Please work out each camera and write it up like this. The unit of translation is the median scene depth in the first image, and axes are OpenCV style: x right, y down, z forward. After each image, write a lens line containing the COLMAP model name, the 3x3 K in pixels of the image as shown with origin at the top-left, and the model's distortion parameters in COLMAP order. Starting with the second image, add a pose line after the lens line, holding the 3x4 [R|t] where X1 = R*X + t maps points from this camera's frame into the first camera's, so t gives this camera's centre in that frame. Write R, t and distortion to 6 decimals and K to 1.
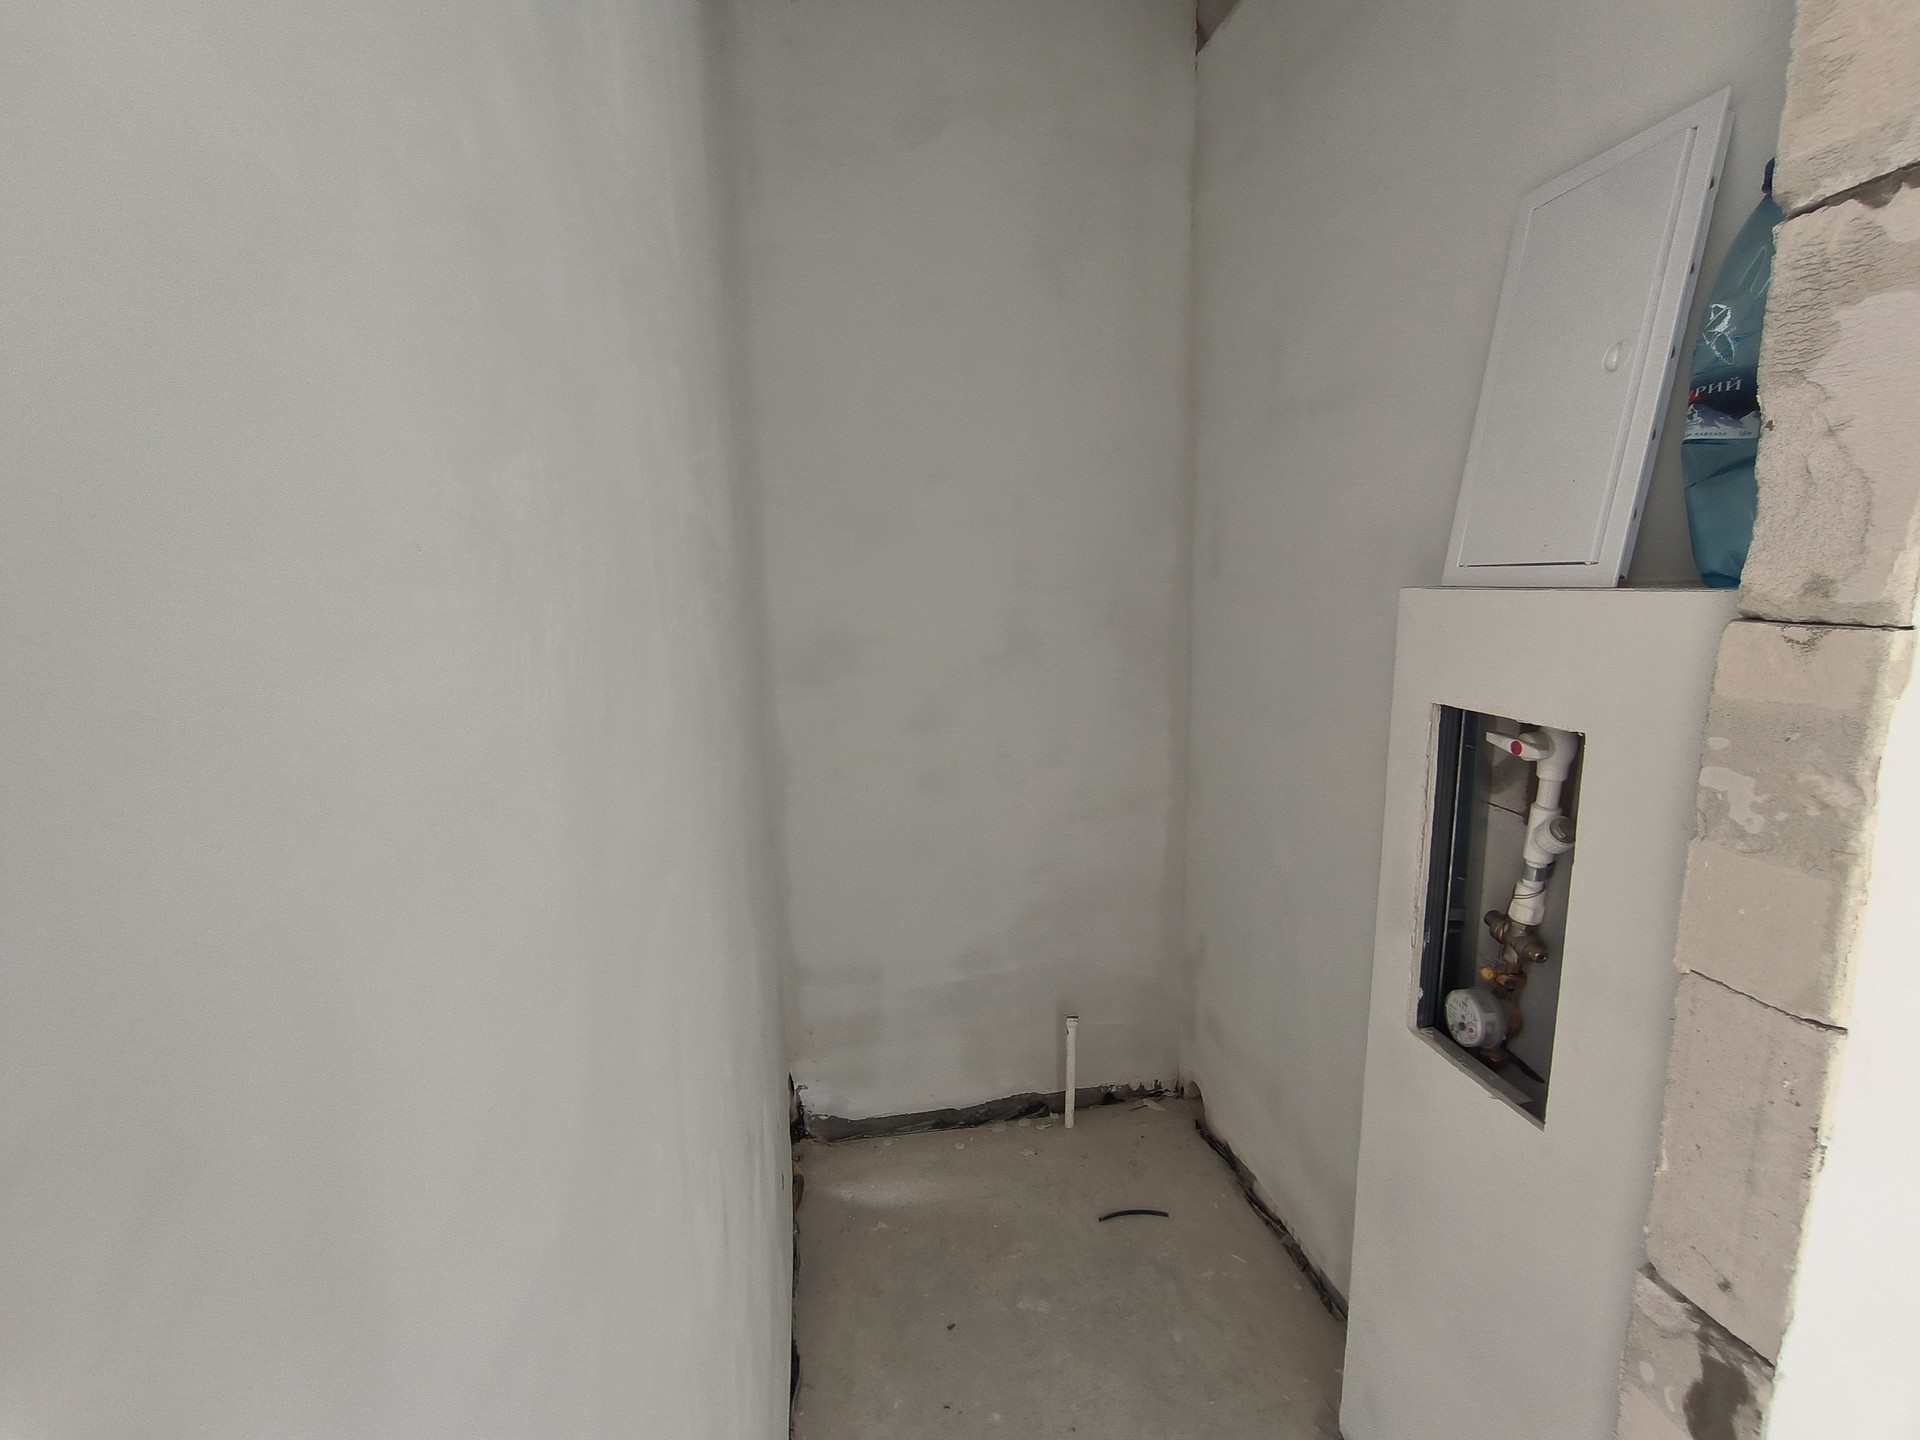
lens RADIAL K [[867.7, 0, 959.1], [0, 867.7, 731.5], [0, 0, 1]] dist [-0.014087, 0.004503]
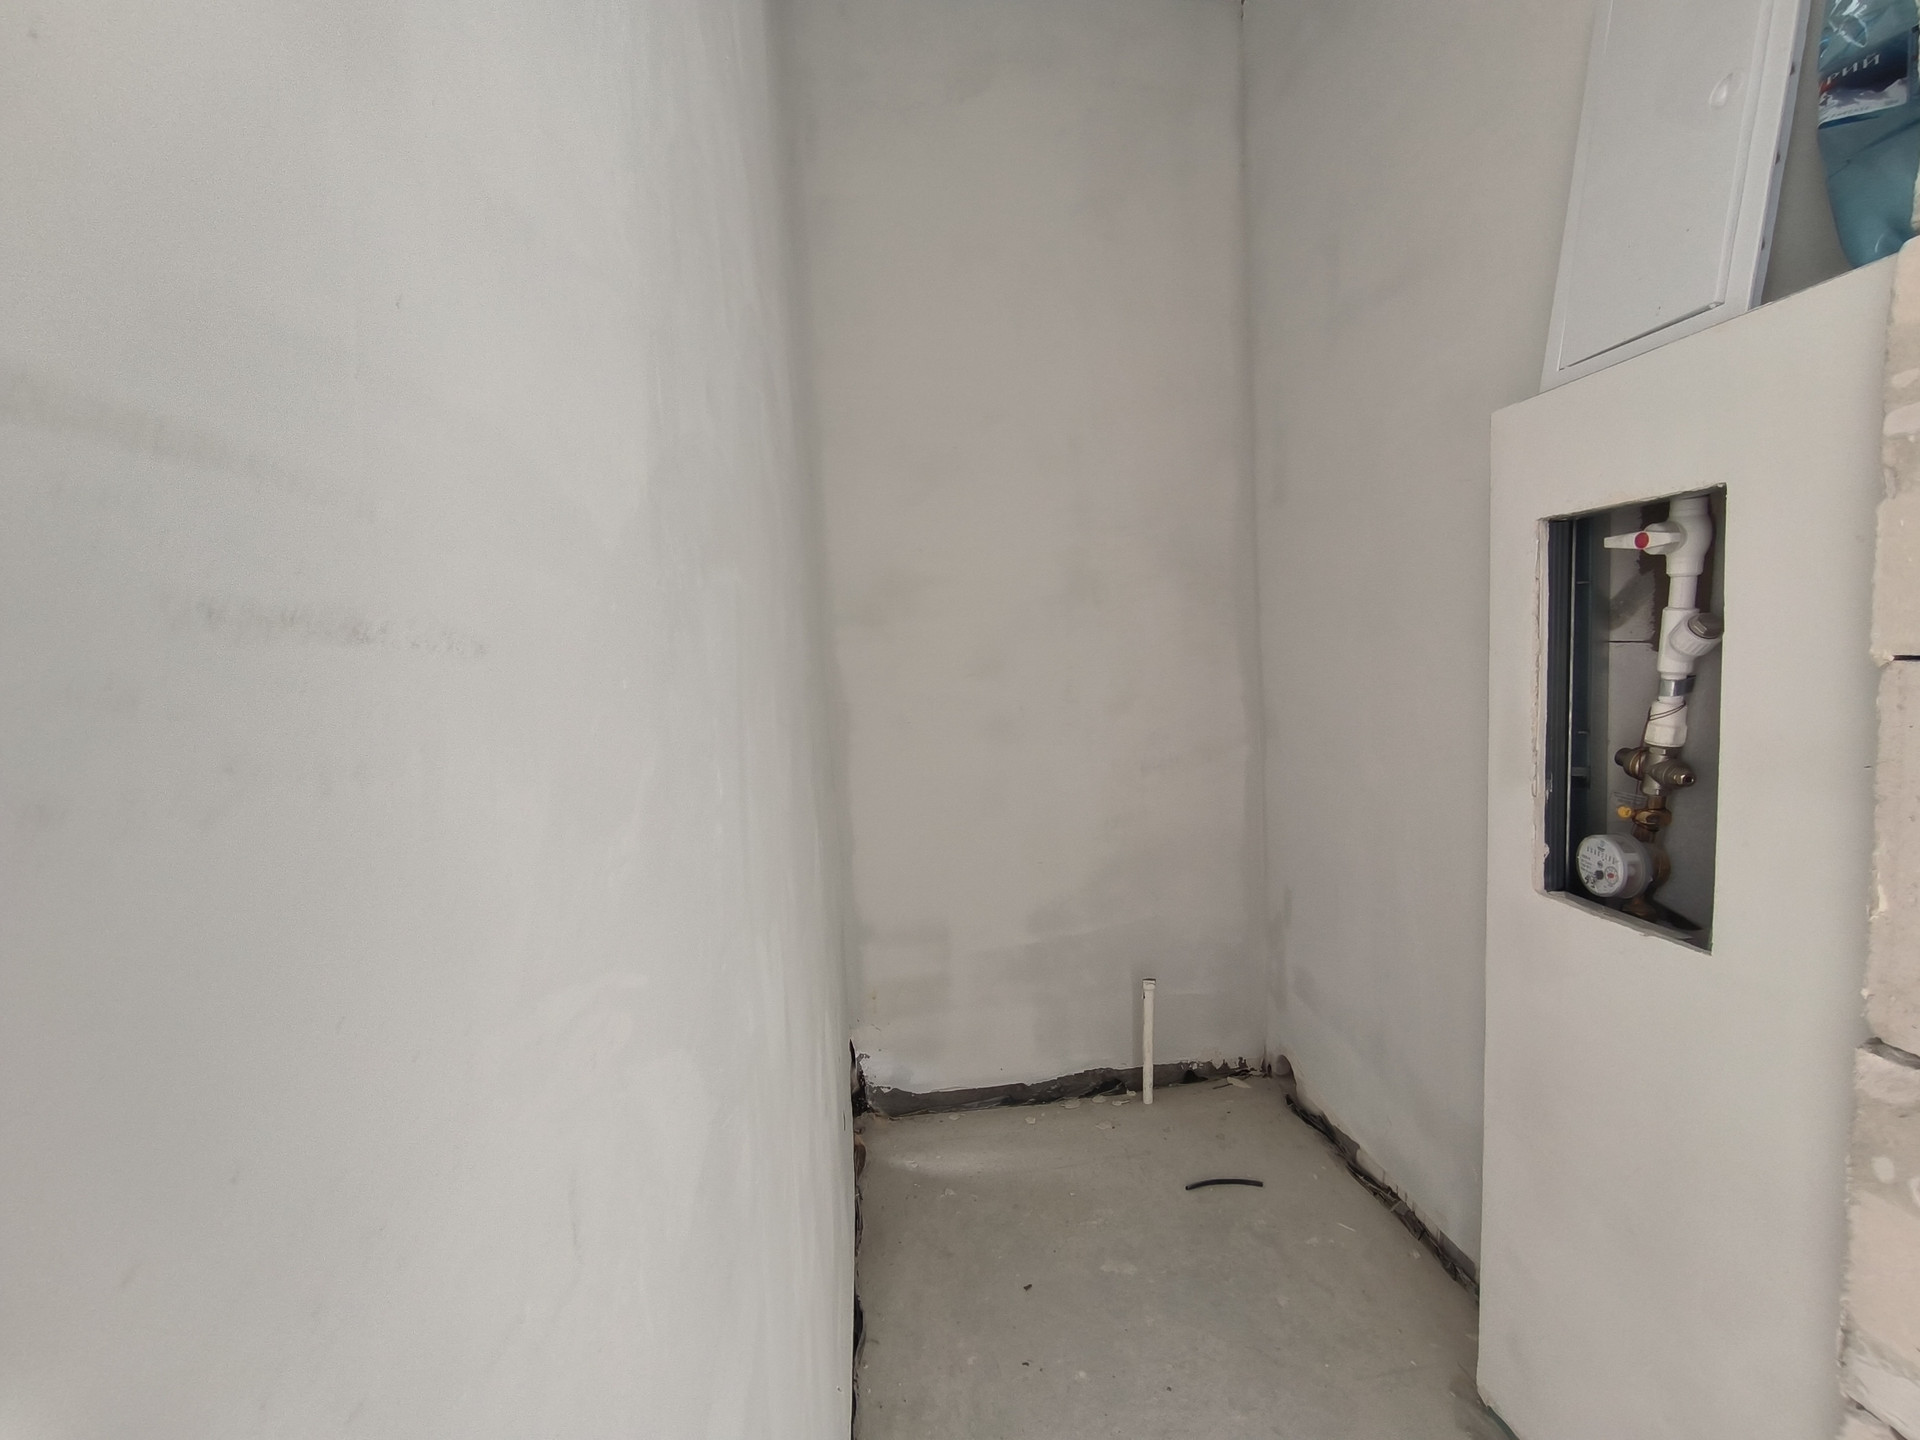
lens RADIAL K [[867.7, 0, 959.1], [0, 867.7, 731.5], [0, 0, 1]] dist [-0.014087, 0.004503]
pose [[0.997980, -0.017371, -0.061114, -0.016412], [0.012173, 0.996355, -0.084426, 0.187270], [0.062358, 0.083511, 0.994554, 0.040541]]
